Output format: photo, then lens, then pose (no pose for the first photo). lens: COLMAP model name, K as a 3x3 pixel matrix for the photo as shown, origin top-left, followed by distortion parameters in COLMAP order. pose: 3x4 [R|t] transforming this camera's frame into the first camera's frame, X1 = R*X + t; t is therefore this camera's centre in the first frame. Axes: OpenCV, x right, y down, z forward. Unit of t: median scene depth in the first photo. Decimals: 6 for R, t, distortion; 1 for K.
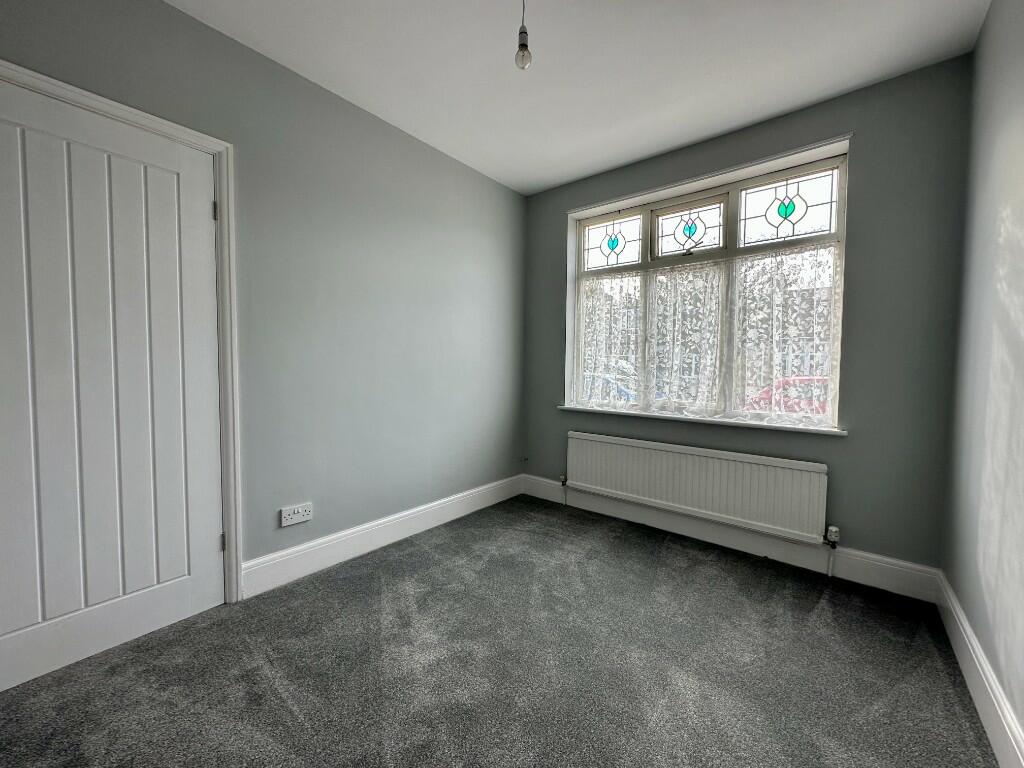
lens RADIAL K [[411.8, 0, 528.7], [0, 411.8, 383.8], [0, 0, 1]] dist [0.023574, -0.000070]
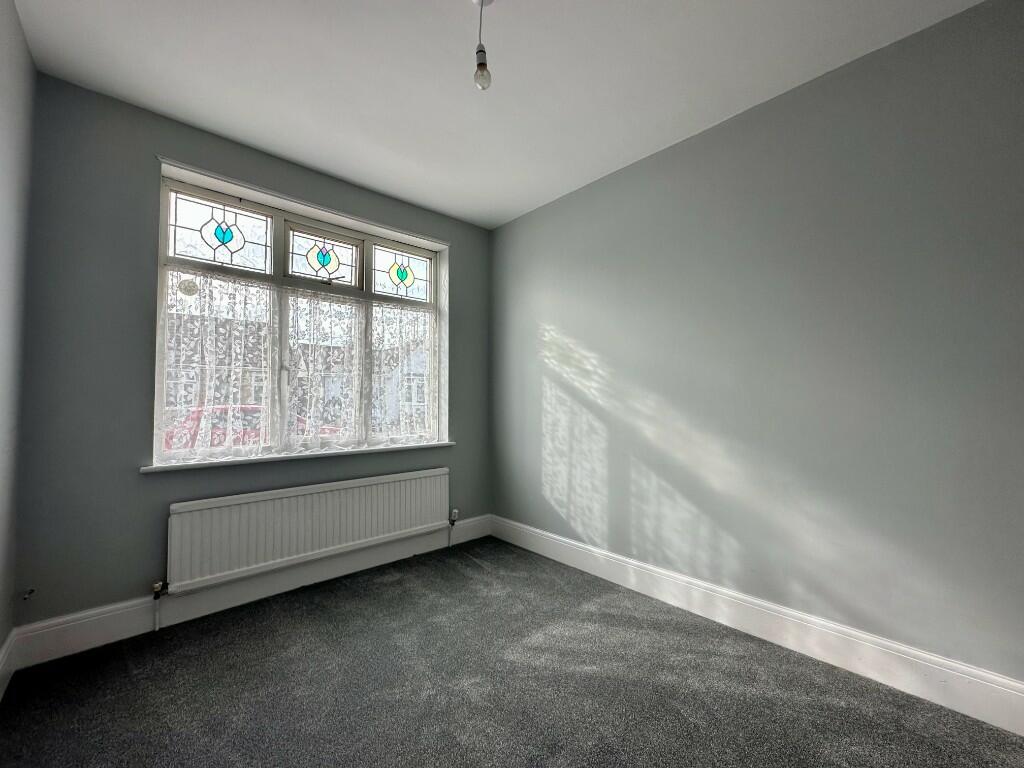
lens RADIAL K [[411.8, 0, 528.7], [0, 411.8, 383.8], [0, 0, 1]] dist [0.023574, -0.000070]
pose [[0.165415, 0.024622, 0.985917, -0.487687], [0.046094, 0.998403, -0.032668, -0.023667], [-0.985146, 0.050849, 0.164016, 0.382818]]
